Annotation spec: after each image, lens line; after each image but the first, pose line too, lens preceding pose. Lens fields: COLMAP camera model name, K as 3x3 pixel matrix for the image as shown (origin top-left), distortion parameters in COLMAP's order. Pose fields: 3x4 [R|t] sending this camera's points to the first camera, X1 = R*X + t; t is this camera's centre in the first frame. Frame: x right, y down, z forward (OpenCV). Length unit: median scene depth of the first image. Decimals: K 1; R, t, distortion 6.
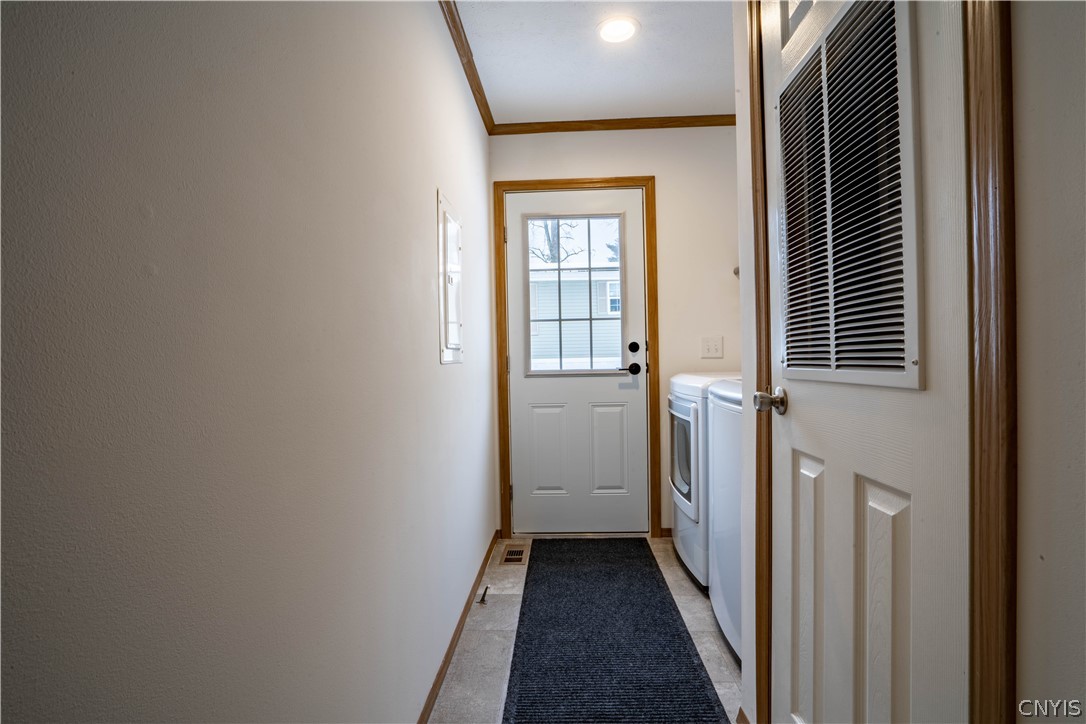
lens RADIAL K [[500.3, 0, 537.1], [0, 500.3, 362.3], [0, 0, 1]] dist [-0.059863, 0.022869]
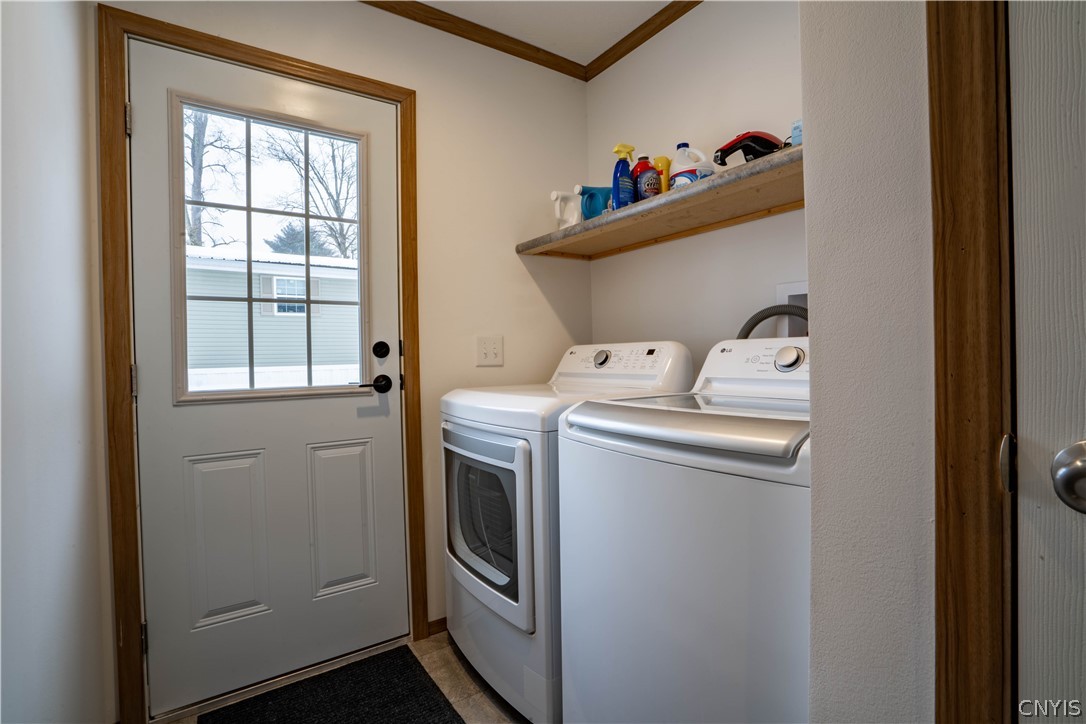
lens RADIAL K [[500.3, 0, 537.1], [0, 500.3, 362.3], [0, 0, 1]] dist [-0.059863, 0.022869]
pose [[0.797350, -0.002449, 0.603512, -0.029314], [0.012611, 0.999841, -0.012603, -0.003827], [-0.603385, 0.017660, 0.797254, 0.378670]]
